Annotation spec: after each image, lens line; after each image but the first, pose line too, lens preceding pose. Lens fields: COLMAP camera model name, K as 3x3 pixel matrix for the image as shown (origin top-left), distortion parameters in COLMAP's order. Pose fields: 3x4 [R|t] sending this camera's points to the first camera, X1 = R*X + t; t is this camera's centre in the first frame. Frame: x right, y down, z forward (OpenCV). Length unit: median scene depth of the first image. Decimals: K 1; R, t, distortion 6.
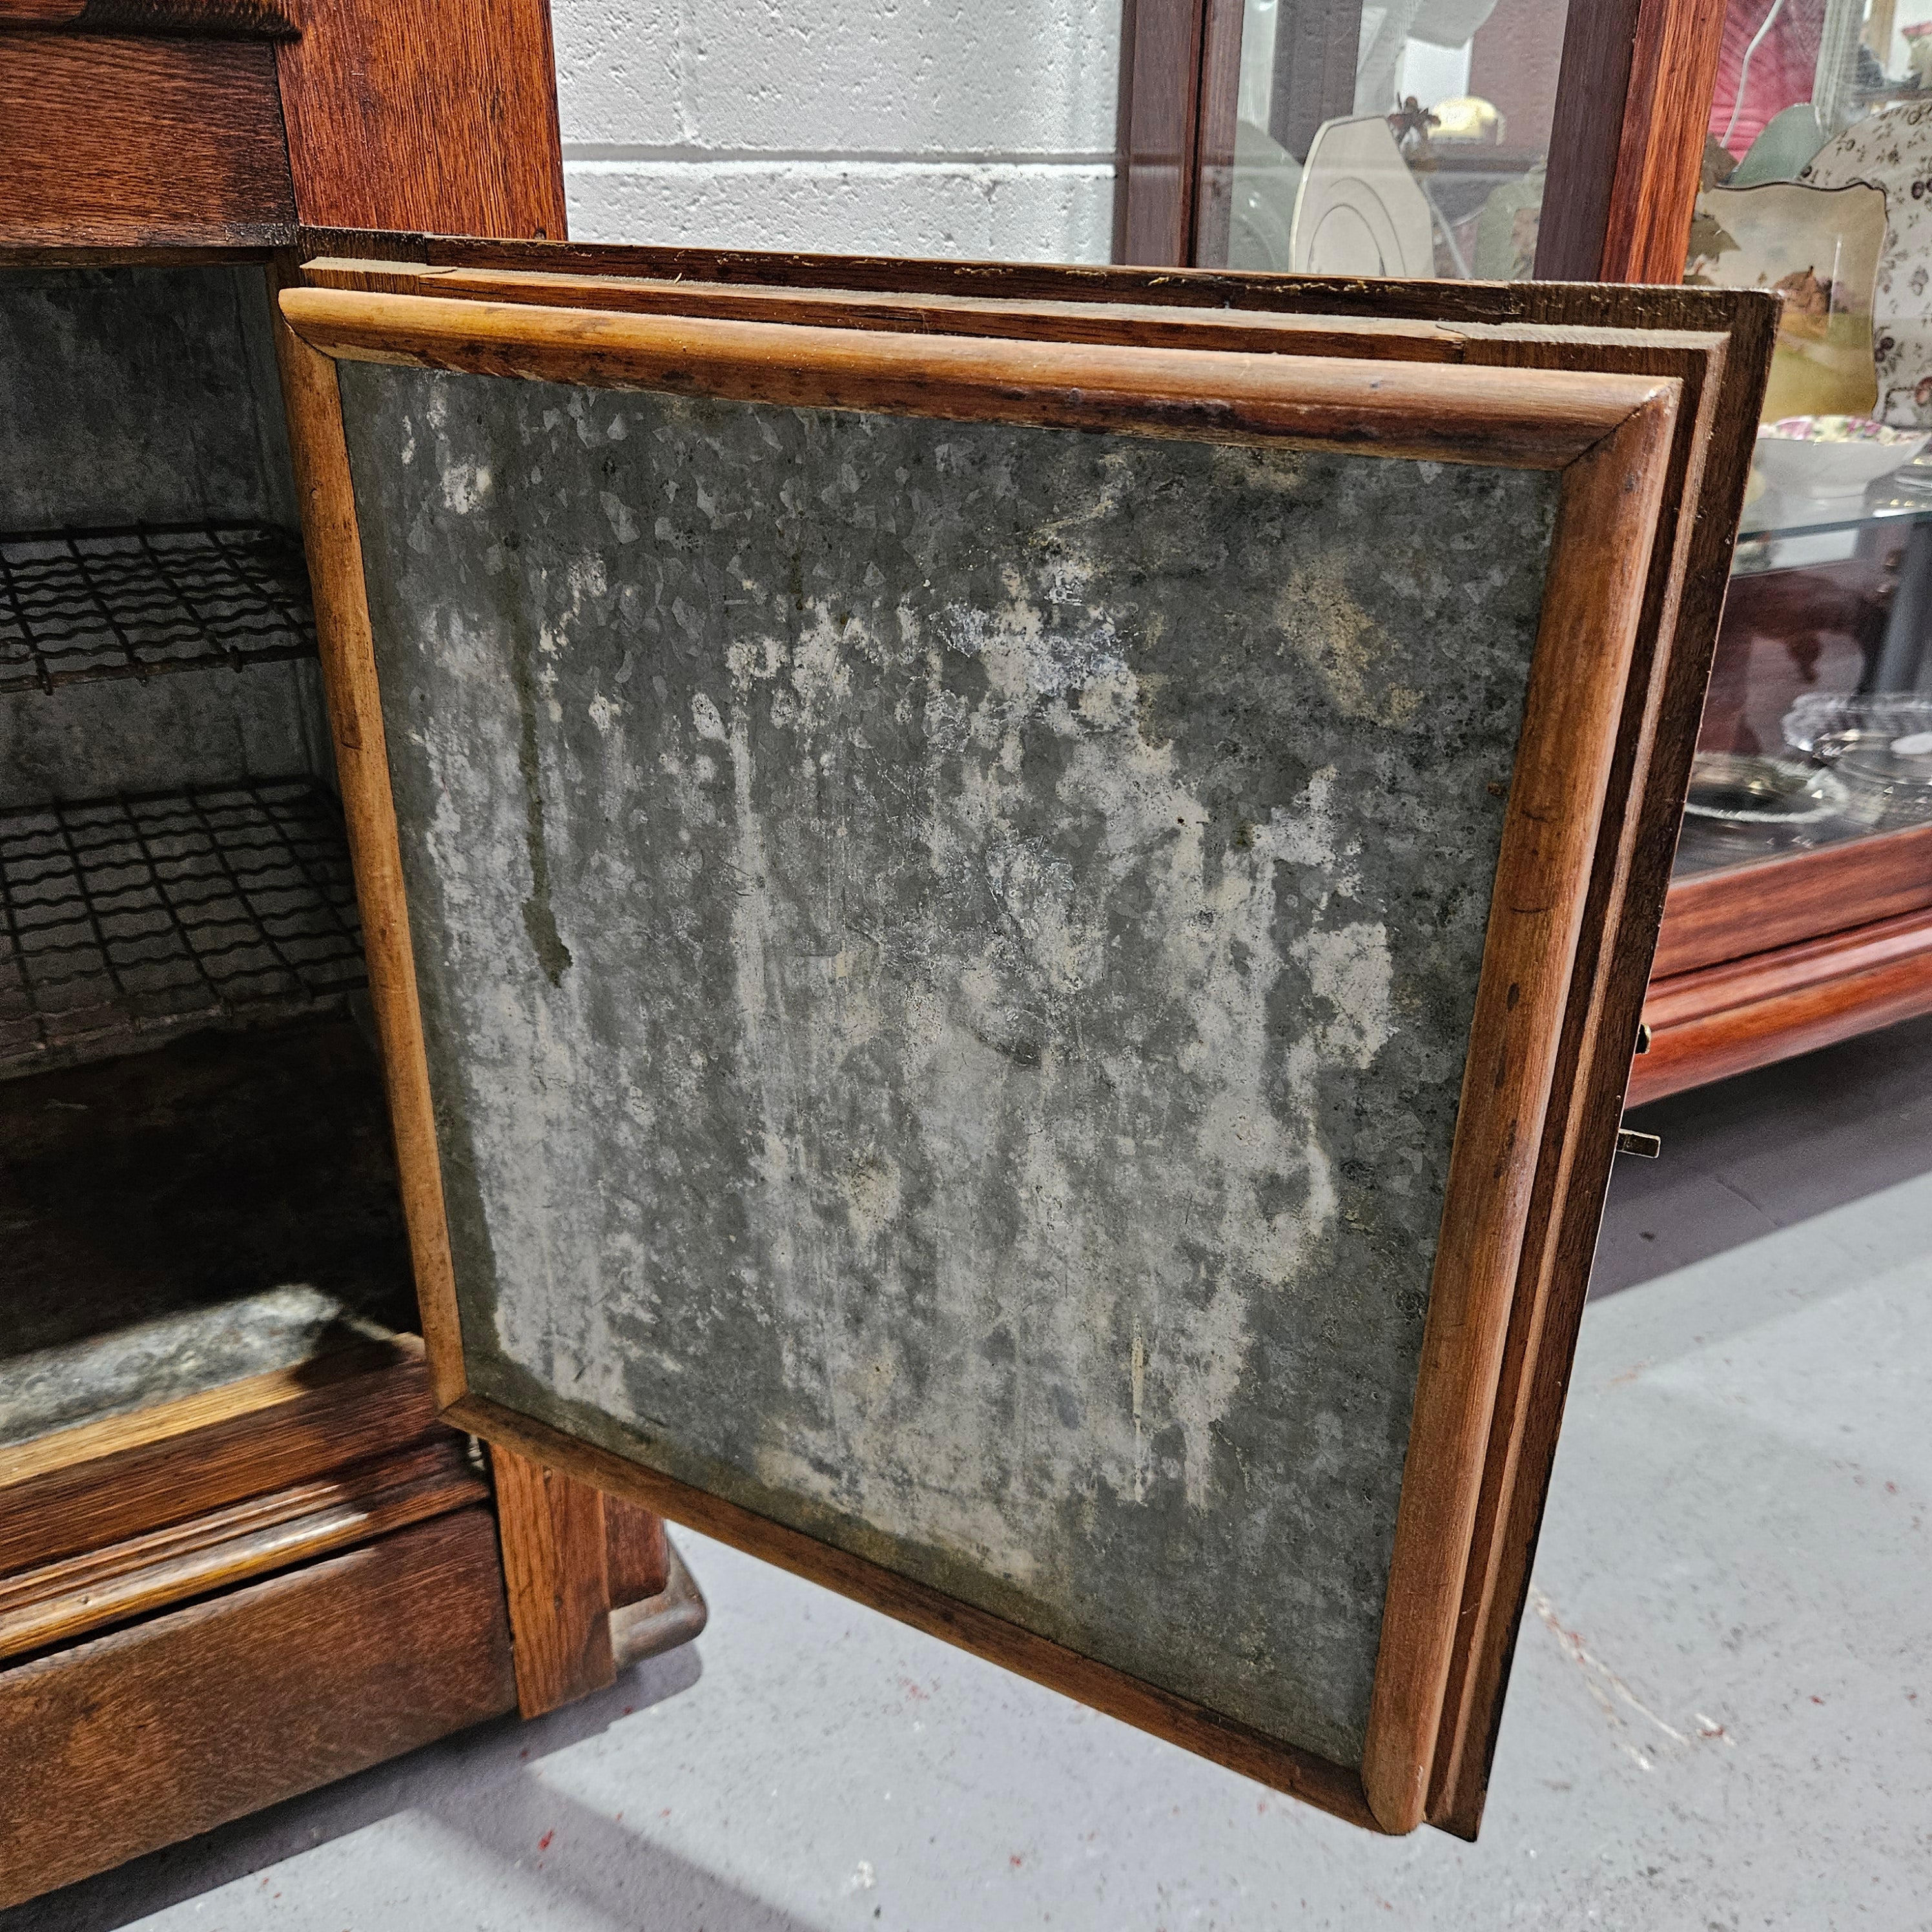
lens RADIAL K [[1739.6, 0, 939.3], [0, 1739.6, 962.5], [0, 0, 1]] dist [0.070116, -0.073090]
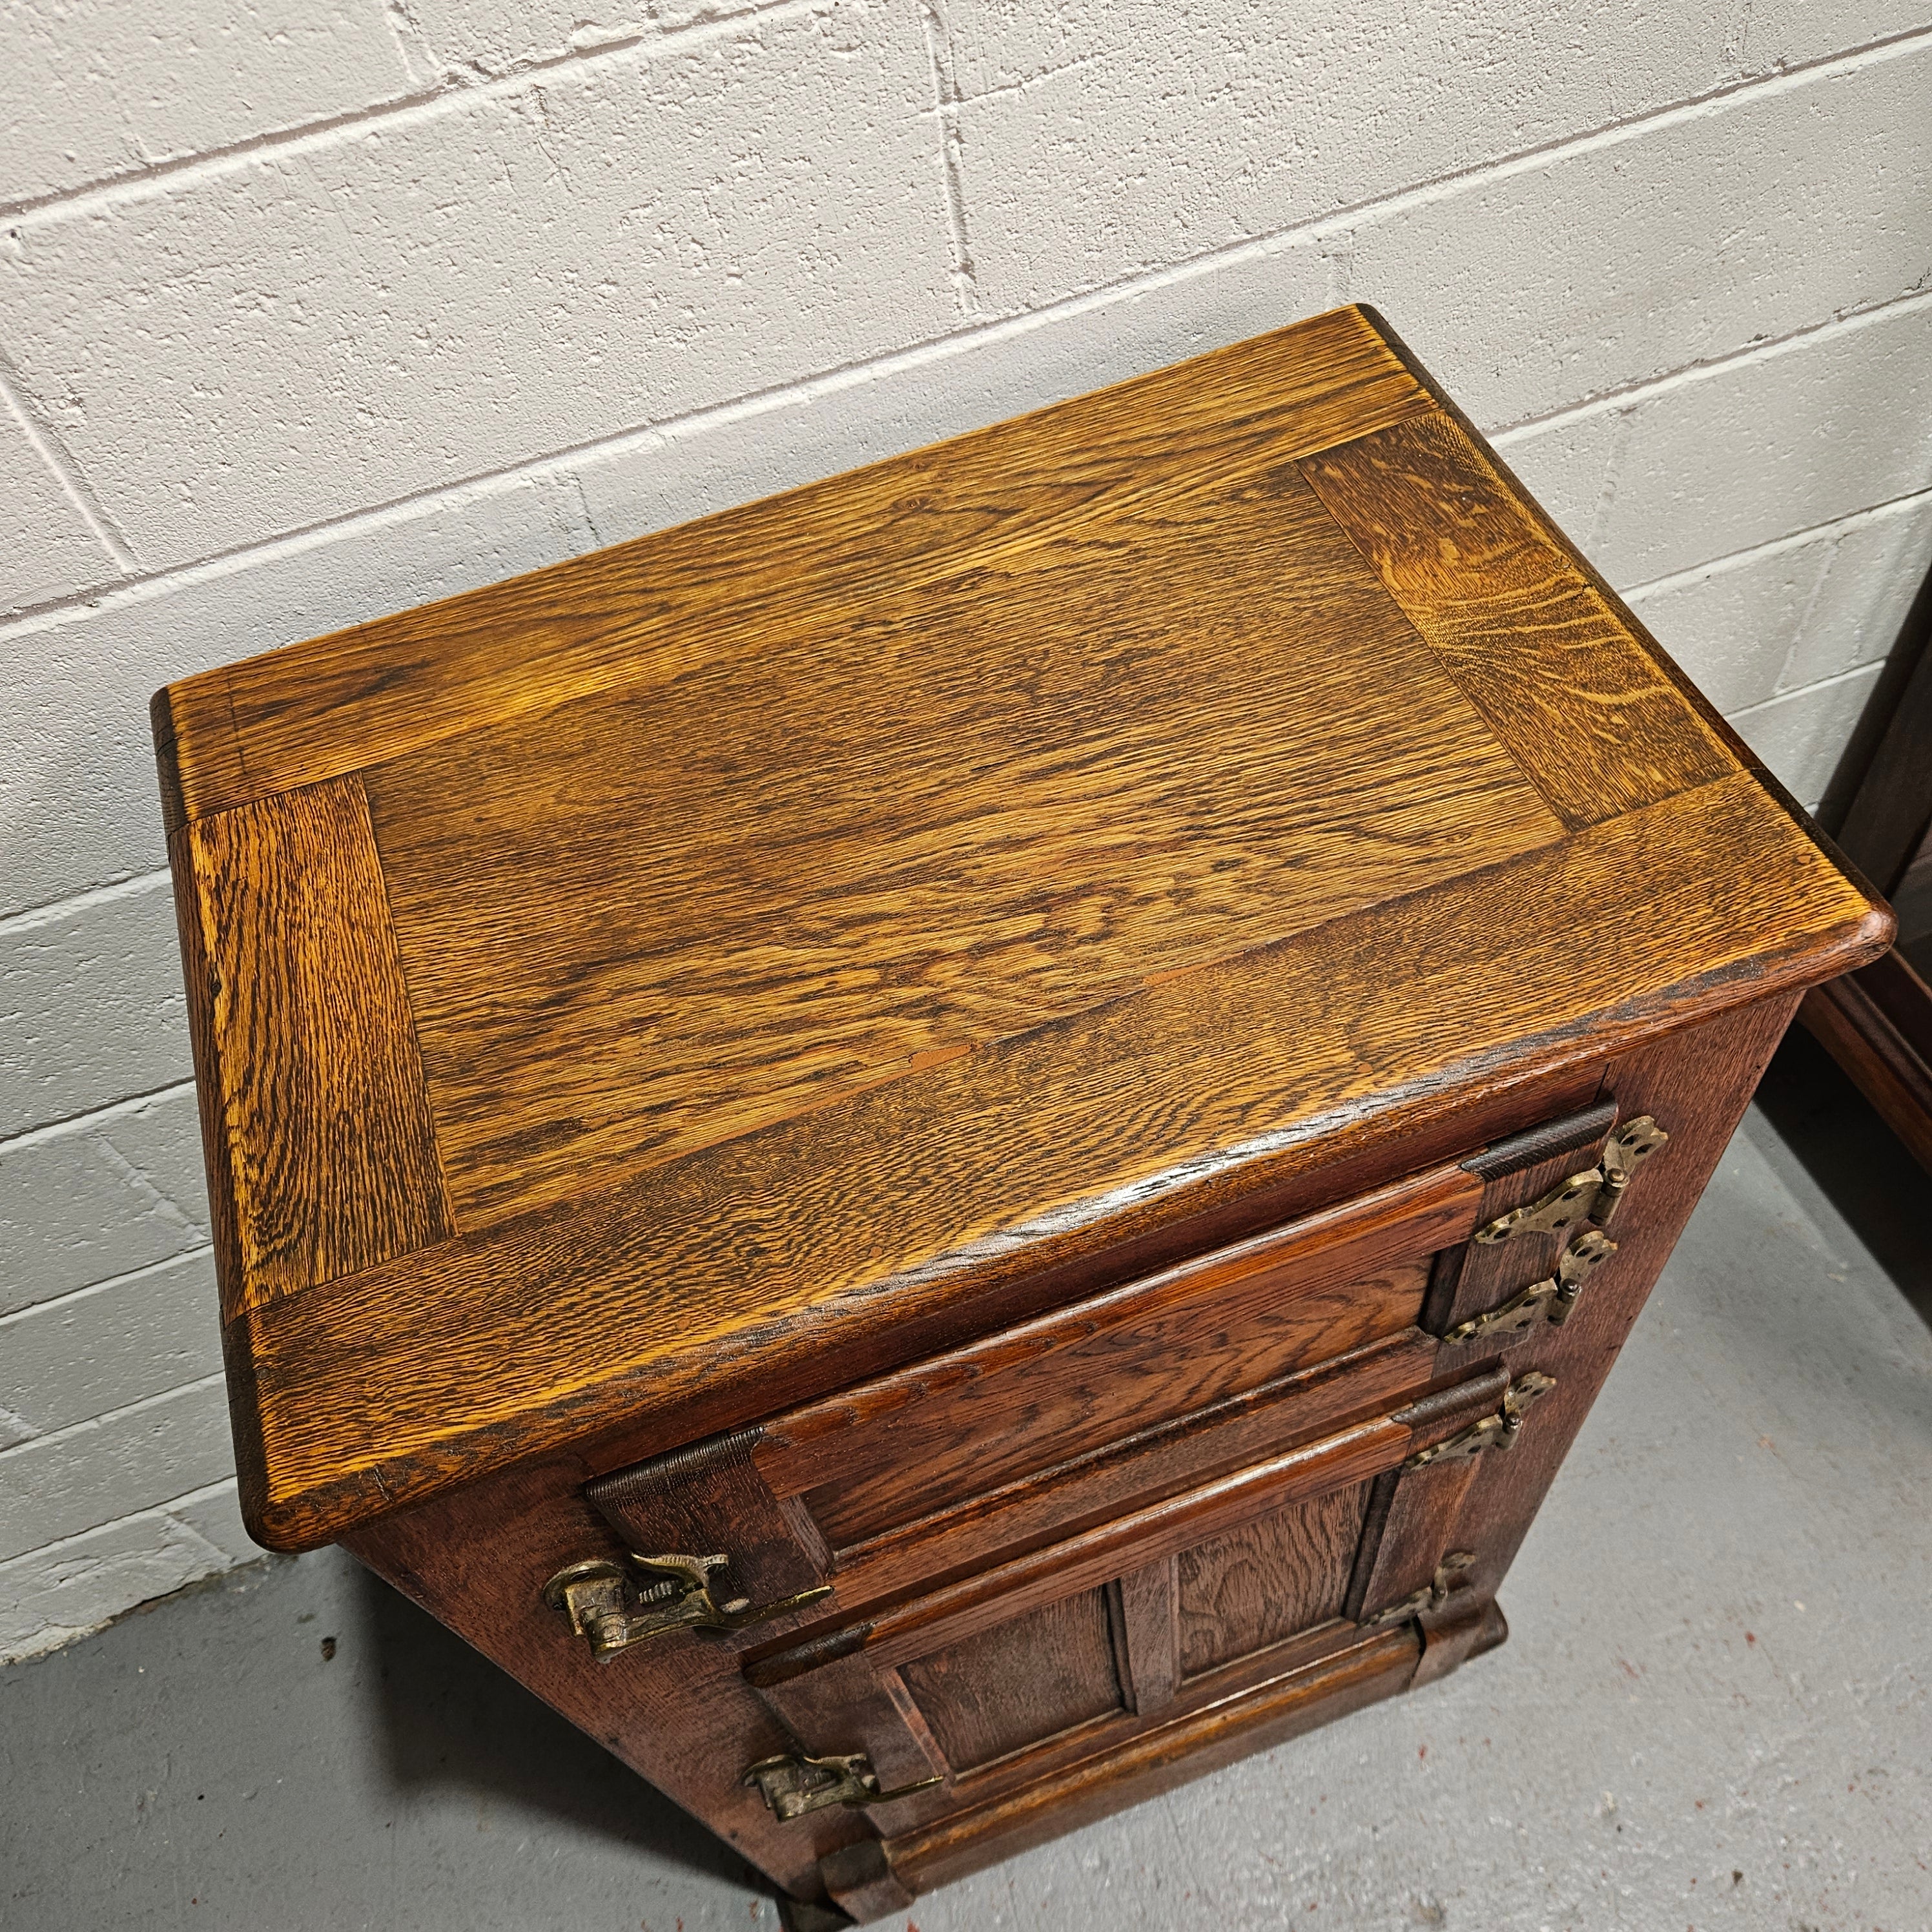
lens RADIAL K [[1739.6, 0, 970.1], [0, 1739.6, 977.2], [0, 0, 1]] dist [0.070116, -0.073090]
pose [[0.982320, 0.064256, -0.175838, -0.568616], [0.036007, 0.856869, 0.514276, -1.558397], [0.183716, -0.511515, 0.839405, -0.268154]]
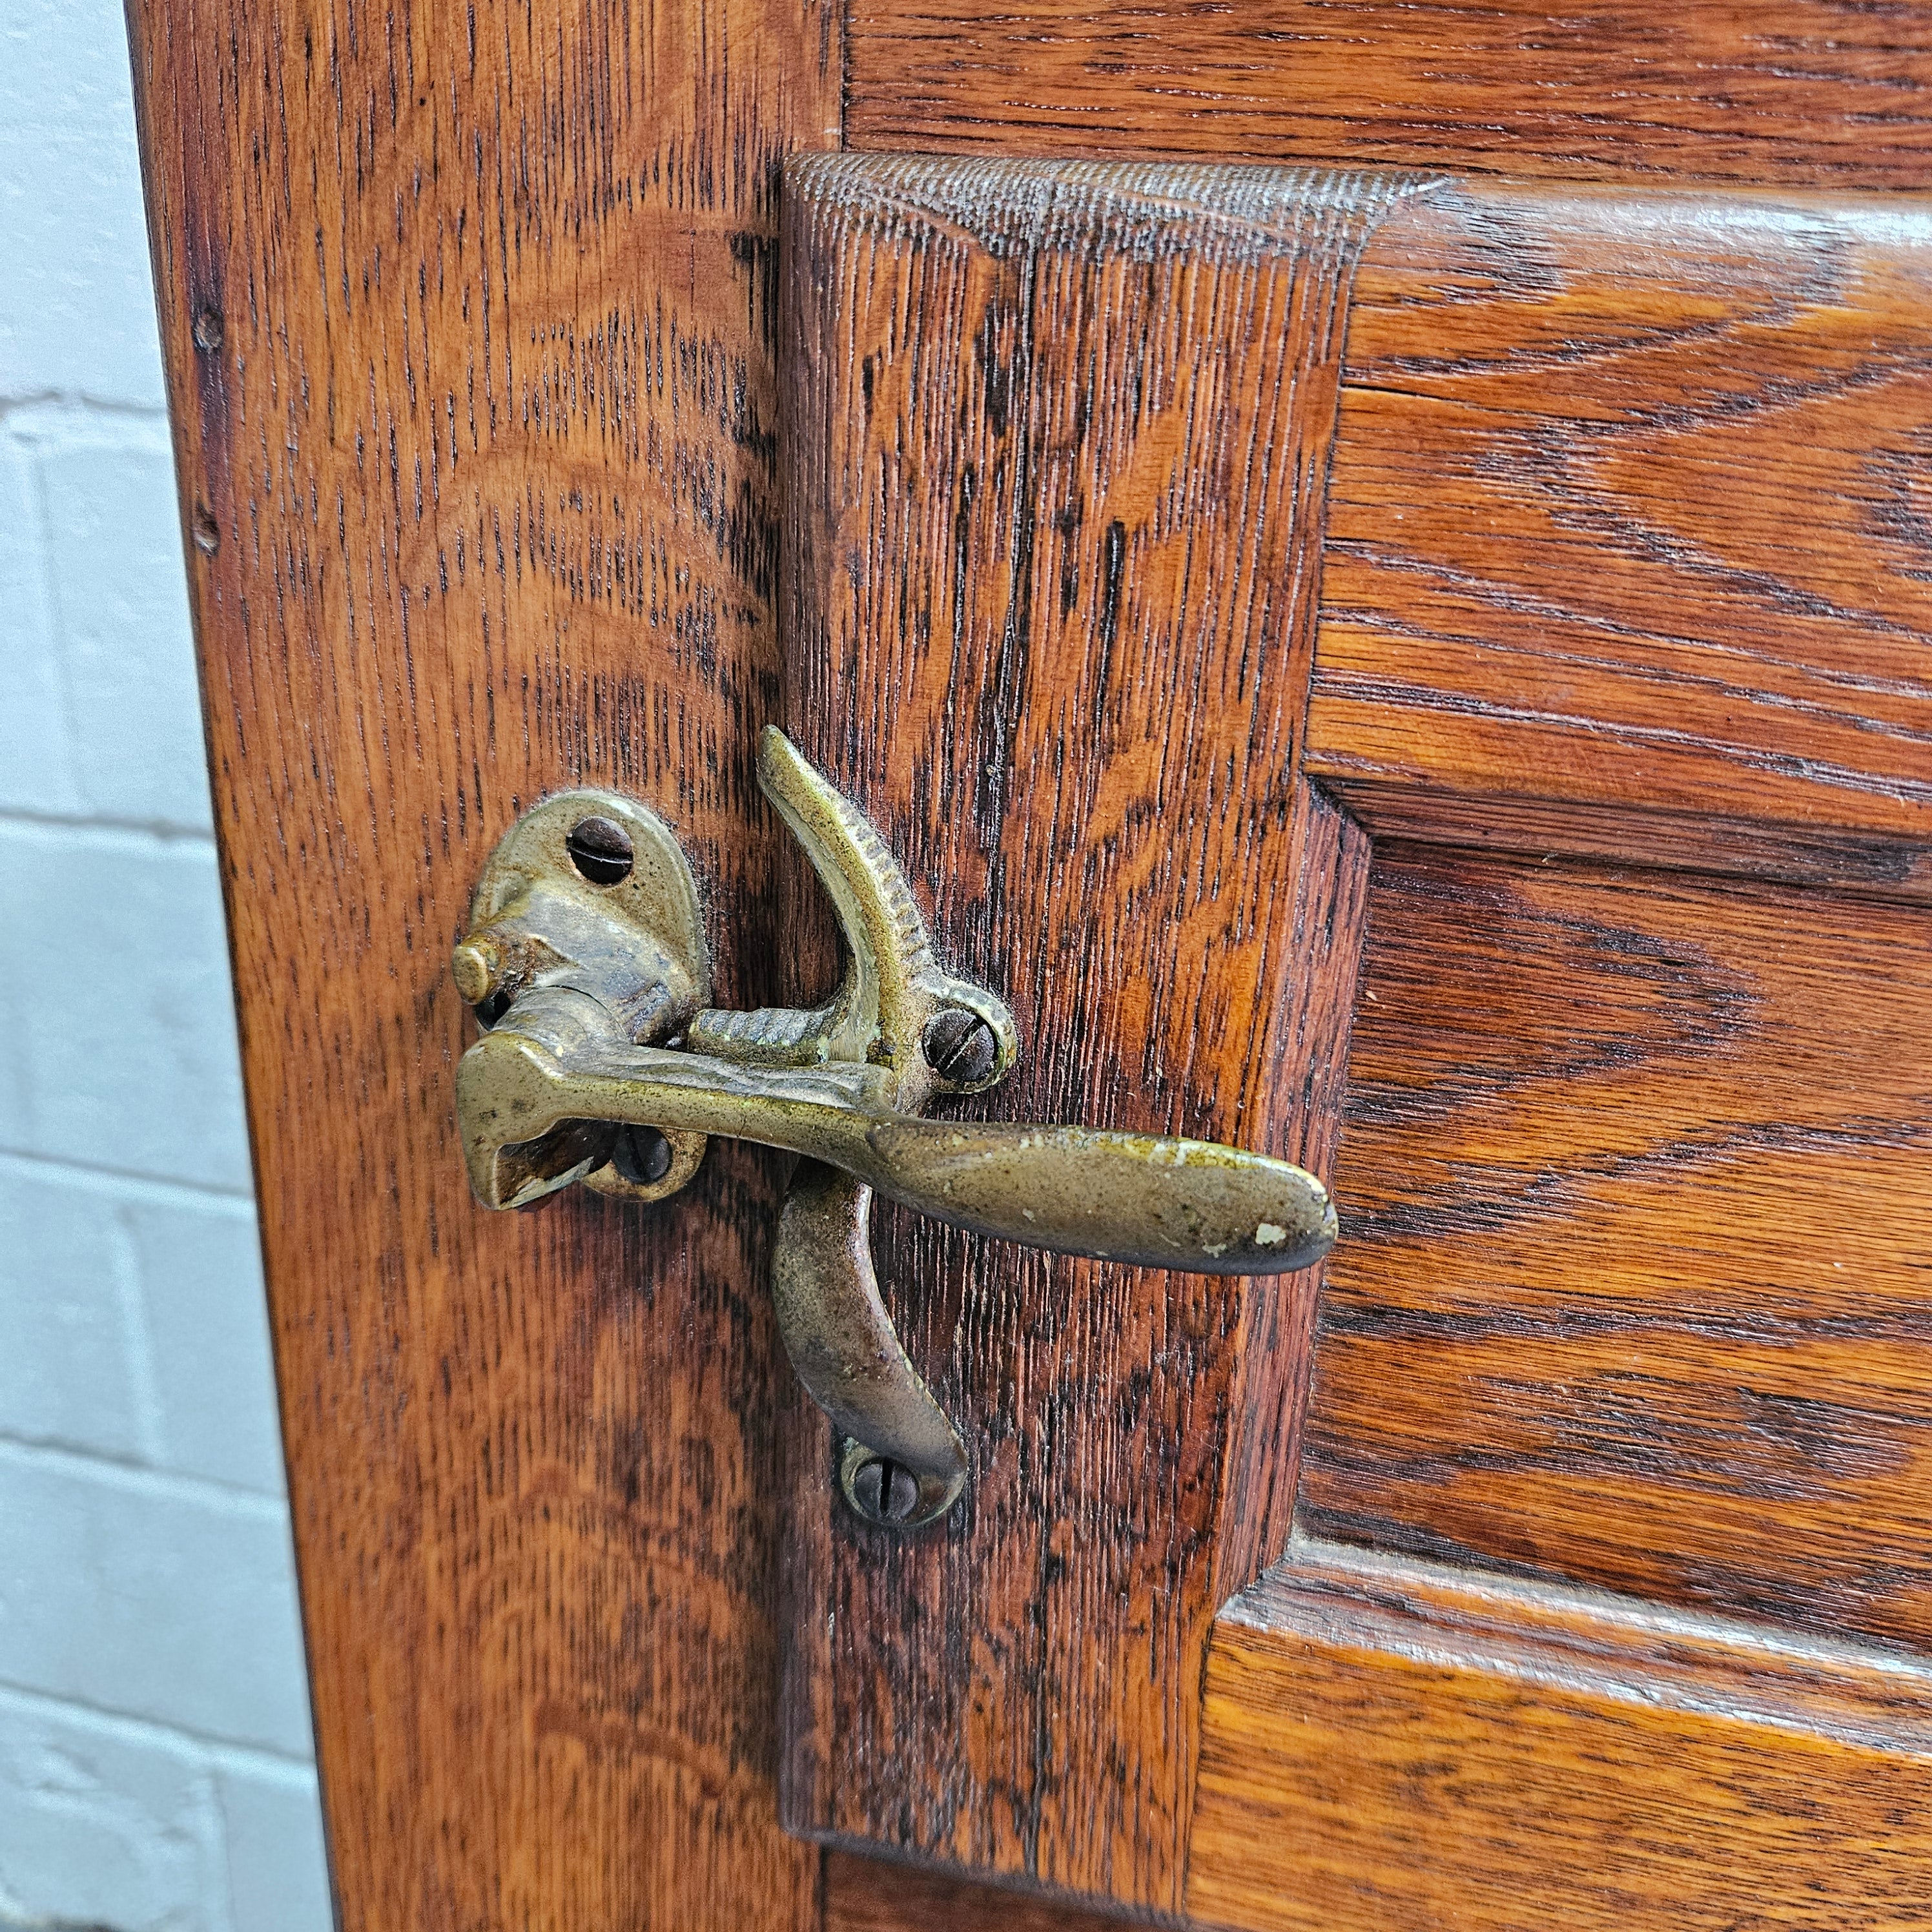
lens RADIAL K [[1801.6, 0, 964.2], [0, 1801.6, 942.3], [0, 0, 1]] dist [0.005298, 0.000000]
pose [[0.729064, 0.254913, -0.635204, -0.719004], [-0.316440, 0.948452, 0.017424, -0.585508], [0.606903, 0.188301, 0.772148, 0.254901]]
